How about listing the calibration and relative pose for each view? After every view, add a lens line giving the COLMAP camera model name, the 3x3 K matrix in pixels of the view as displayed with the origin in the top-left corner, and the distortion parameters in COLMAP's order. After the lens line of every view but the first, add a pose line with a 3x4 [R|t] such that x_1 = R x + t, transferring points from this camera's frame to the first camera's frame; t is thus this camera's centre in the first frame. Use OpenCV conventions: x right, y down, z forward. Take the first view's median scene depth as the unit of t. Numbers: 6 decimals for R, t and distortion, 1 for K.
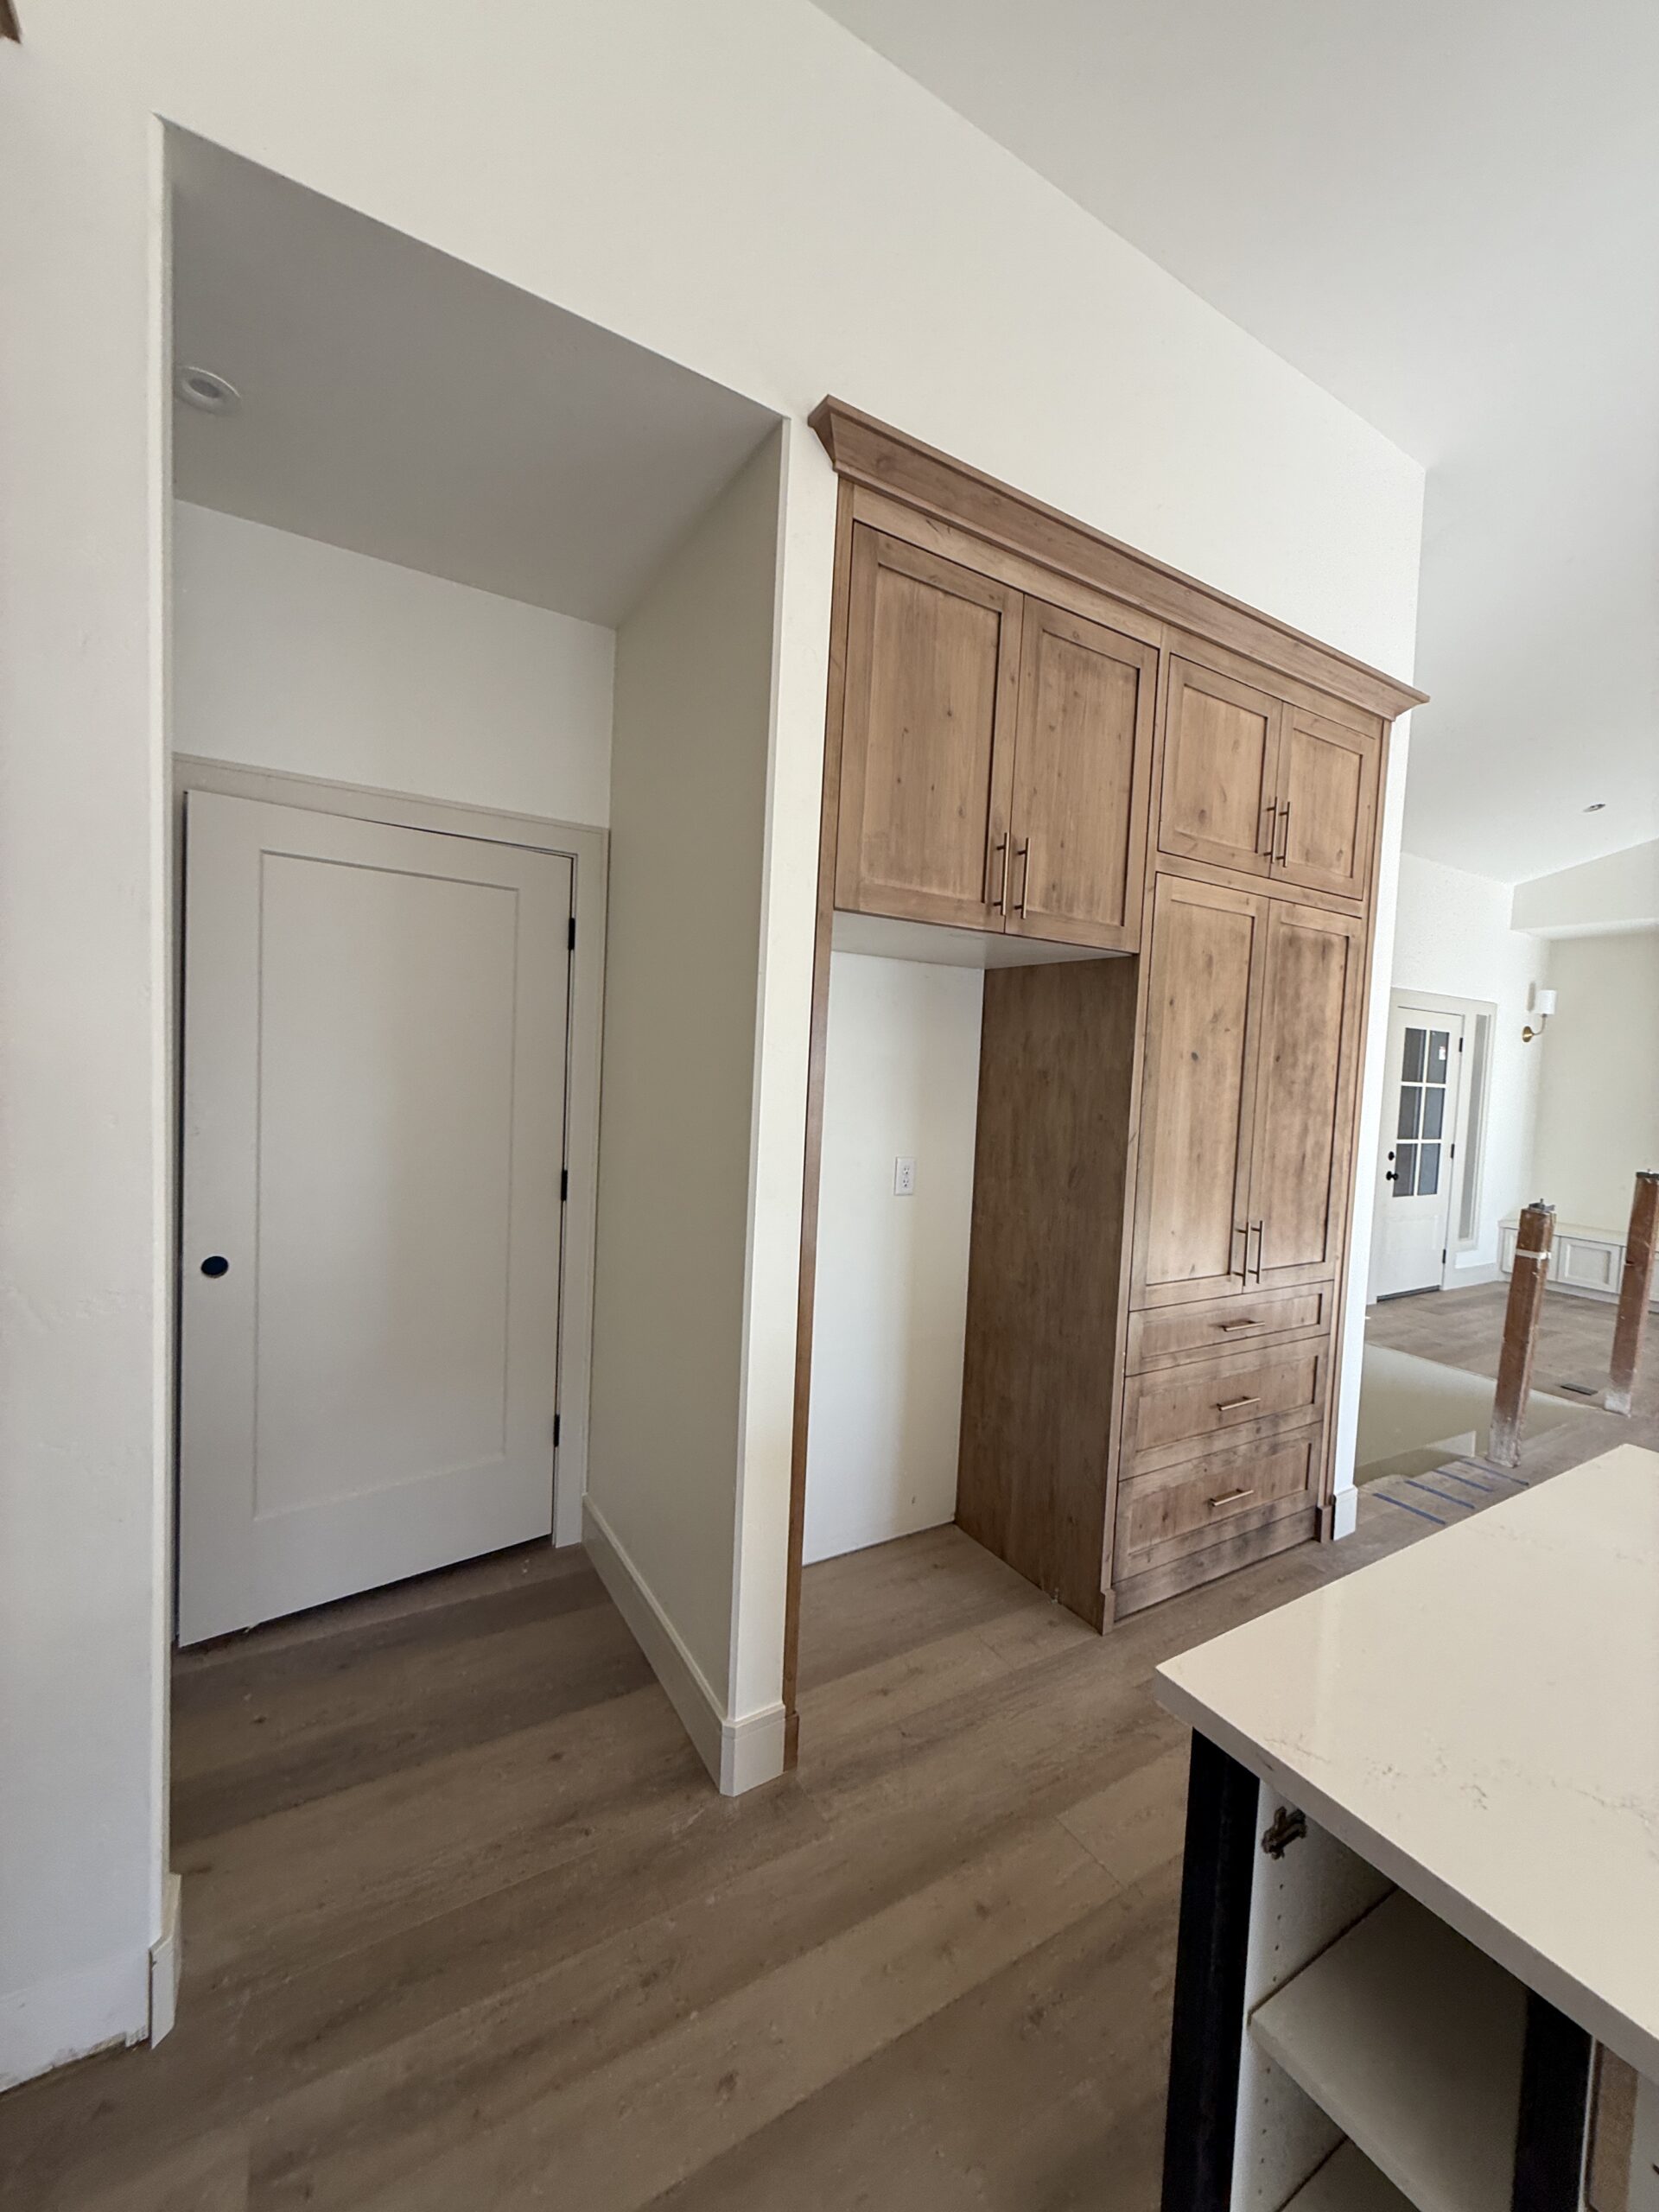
lens RADIAL K [[890.9, 0, 838.8], [0, 890.9, 1102.7], [0, 0, 1]] dist [0.002165, 0.000273]
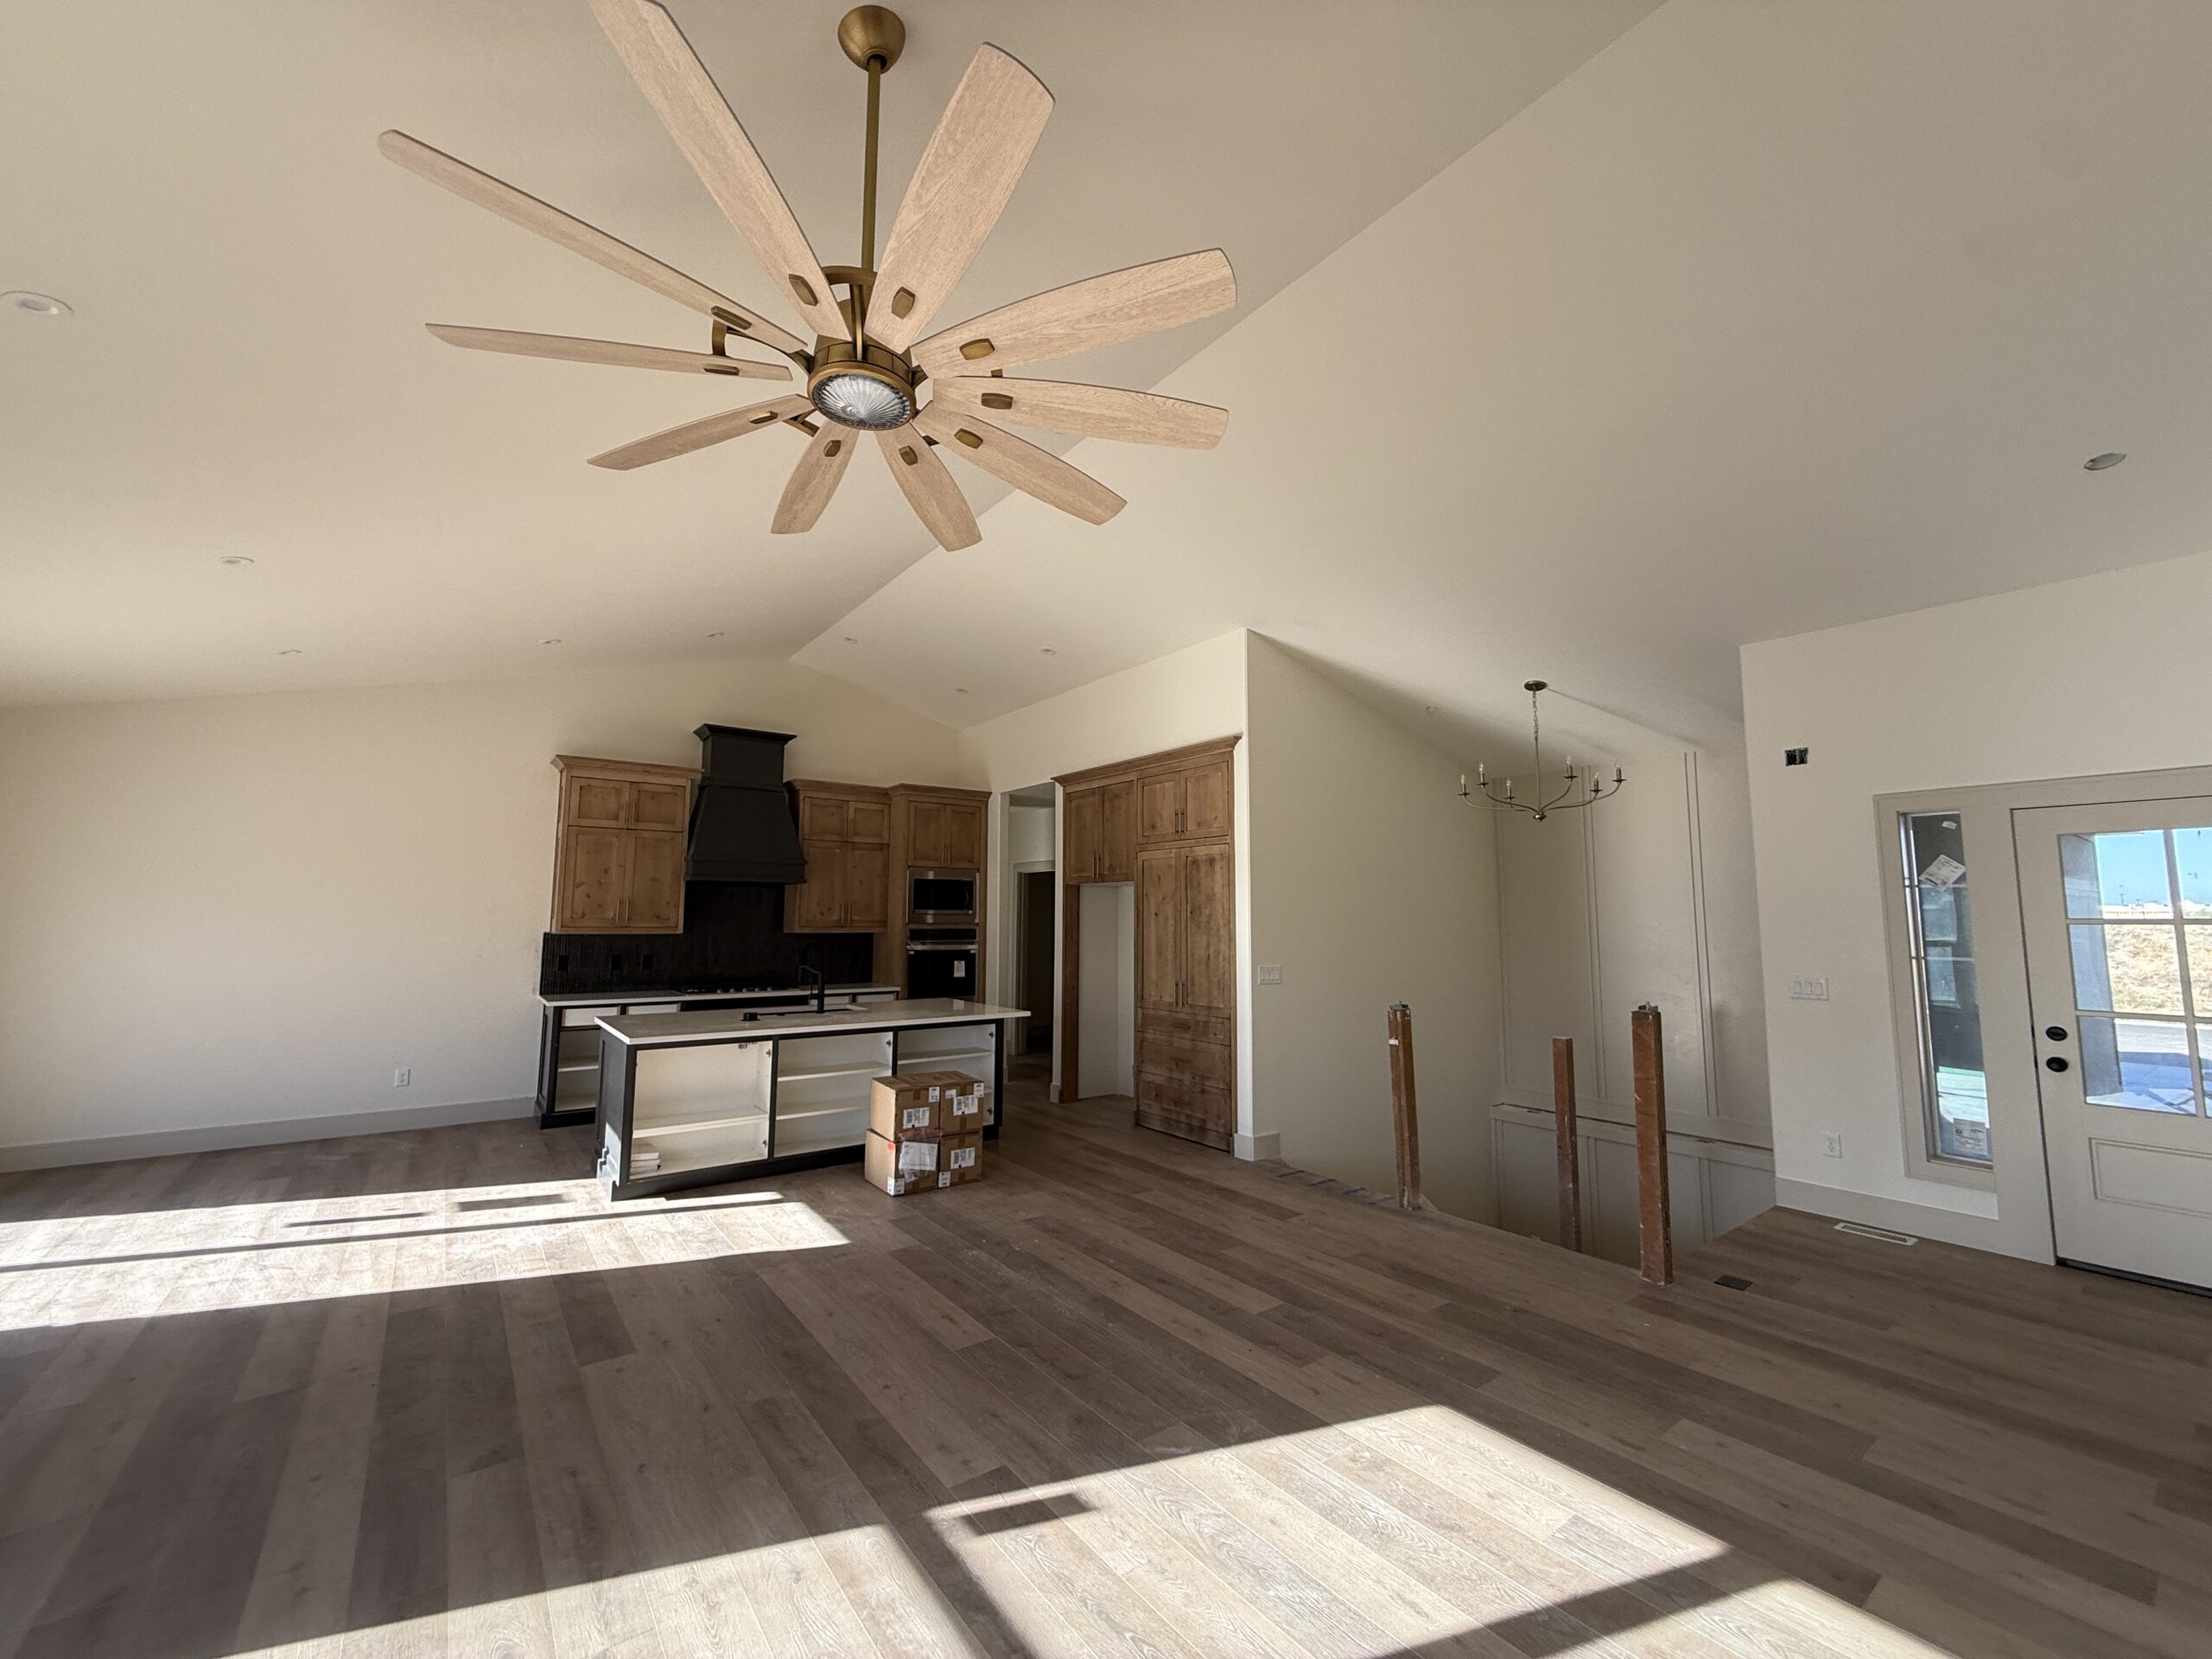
lens RADIAL K [[883.6, 0, 1089.6], [0, 883.6, 825.5], [0, 0, 1]] dist [0.001851, 0.000199]
pose [[0.077347, -0.152871, -0.985215, 2.923402], [-0.048032, 0.986456, -0.156835, 0.106615], [0.995847, 0.059452, 0.068957, 0.581071]]
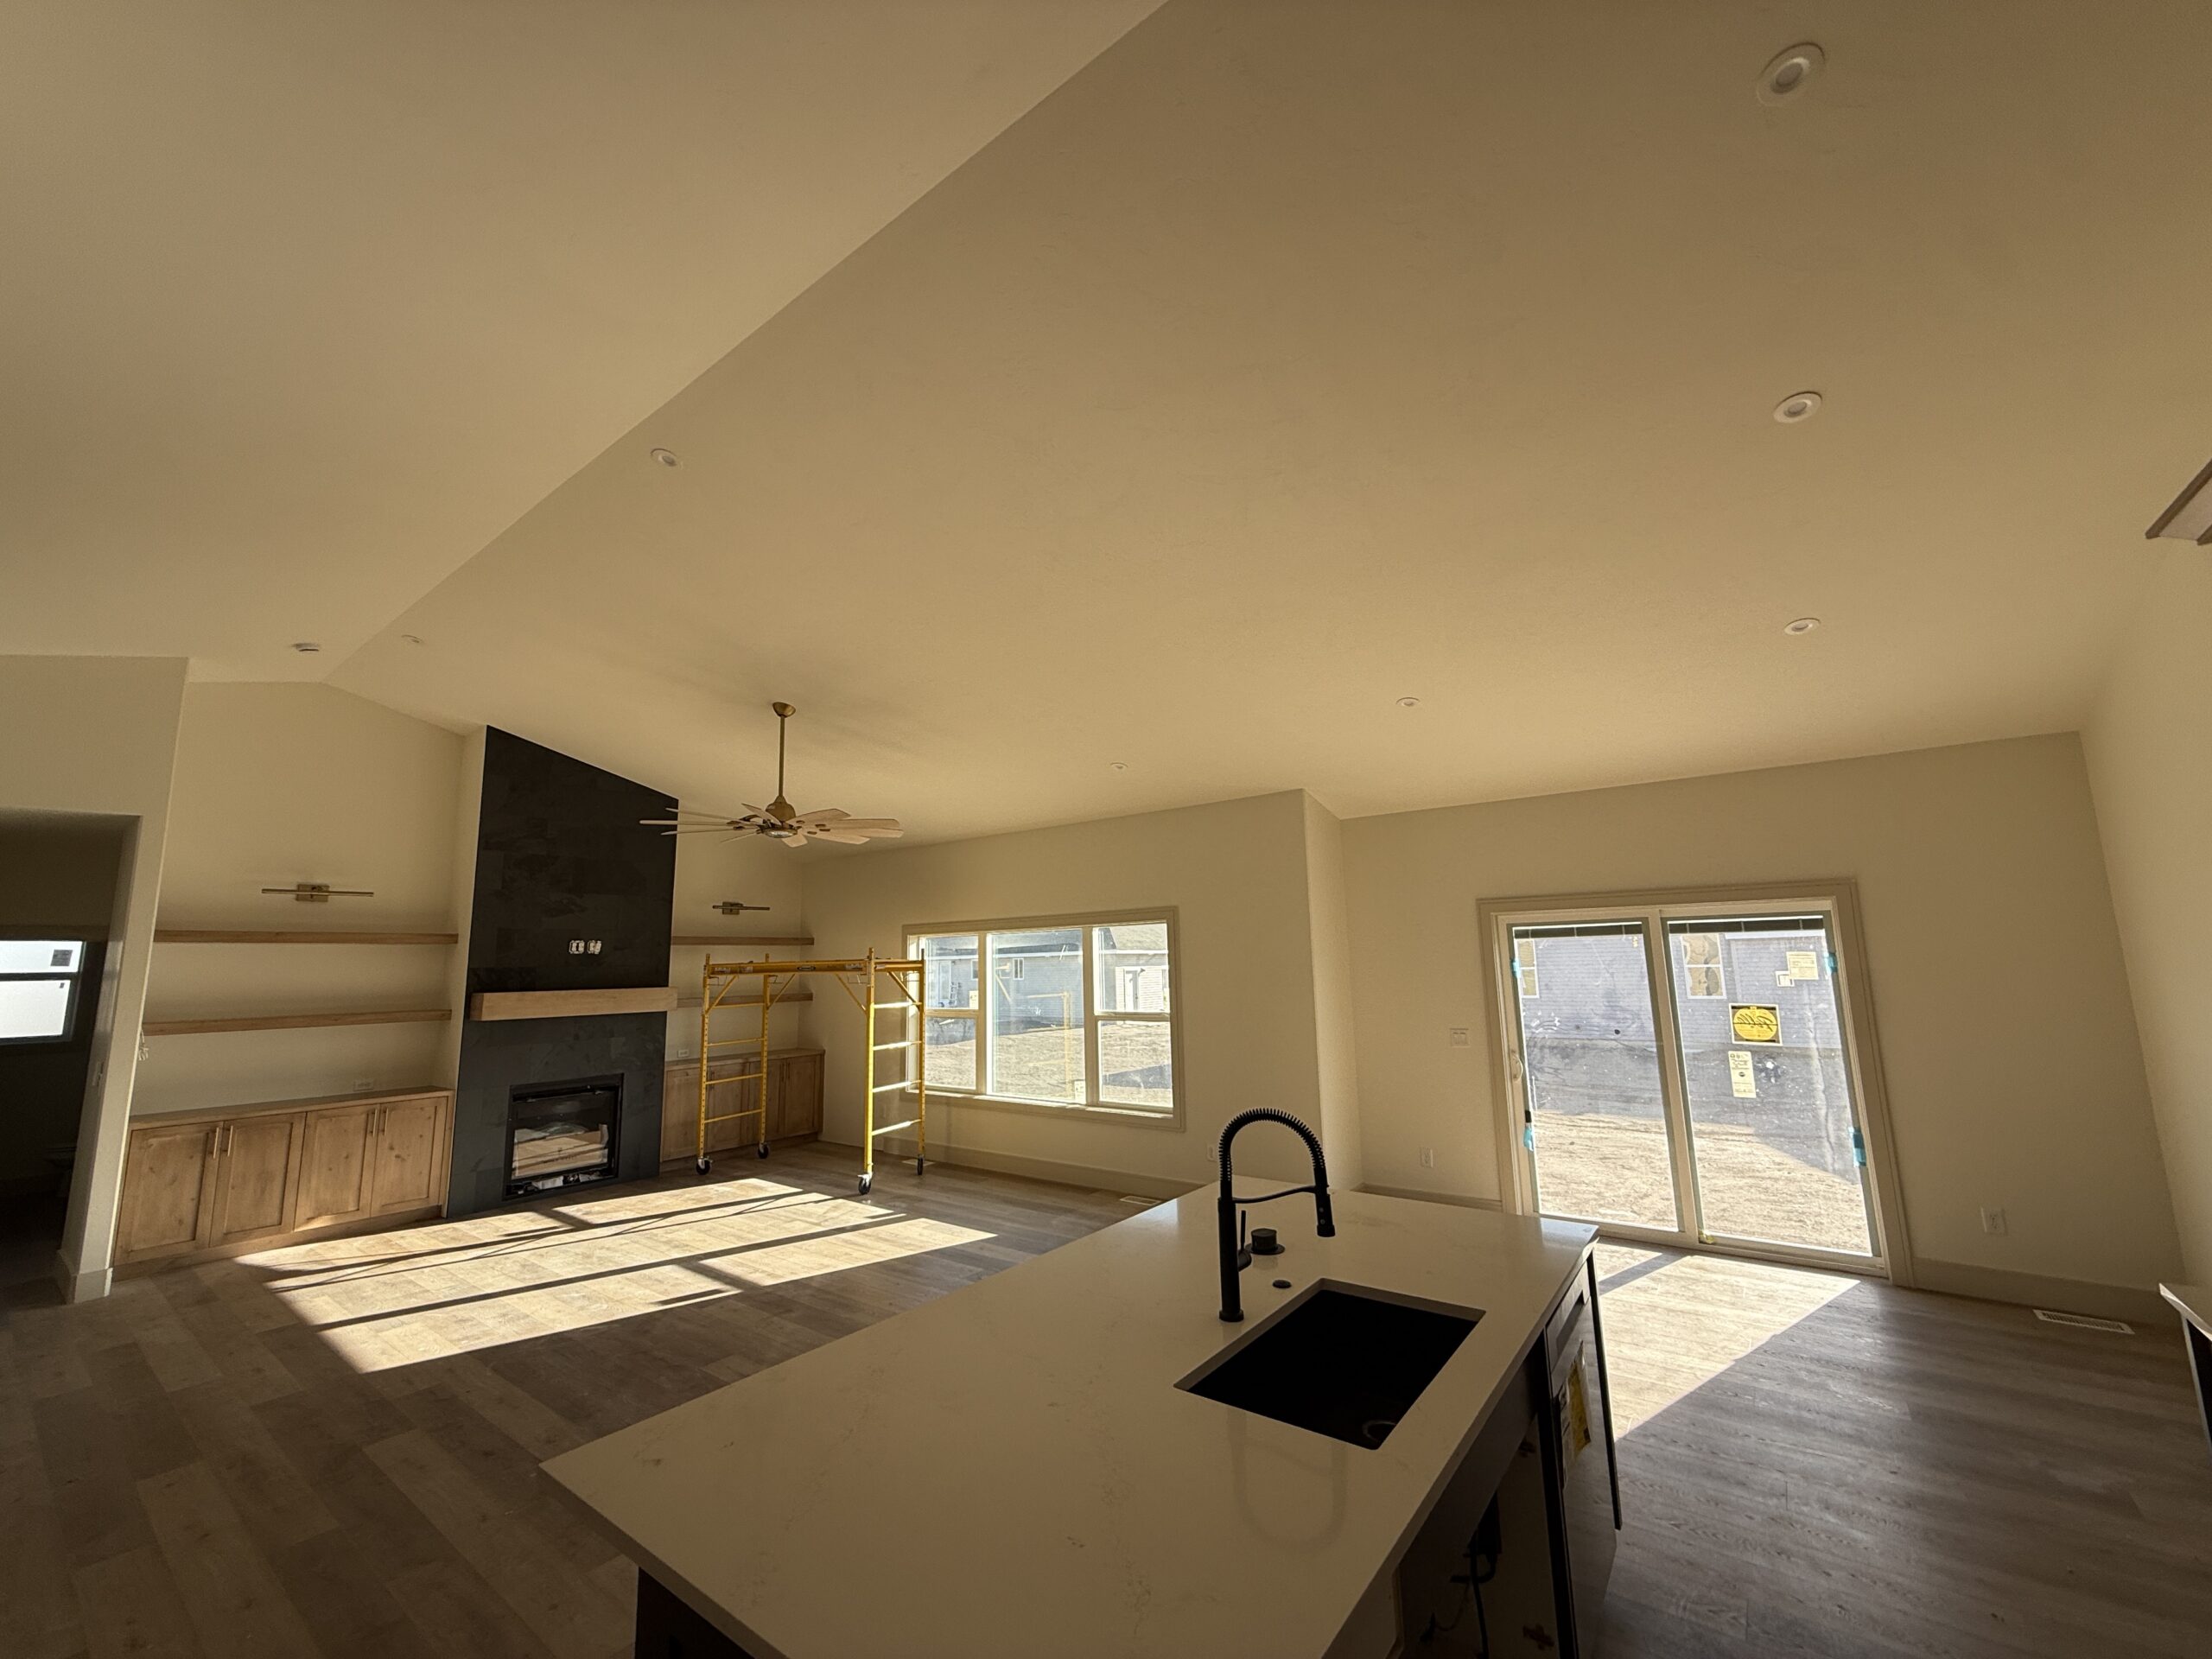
lens RADIAL K [[880.8, 0, 1097.3], [0, 880.8, 832.1], [0, 0, 1]] dist [0.000236, 0.000065]
pose [[-0.357576, 0.102743, 0.928215, -0.178323], [0.050549, 0.994602, -0.090618, -0.111111], [-0.932515, 0.014518, -0.360840, 0.475272]]
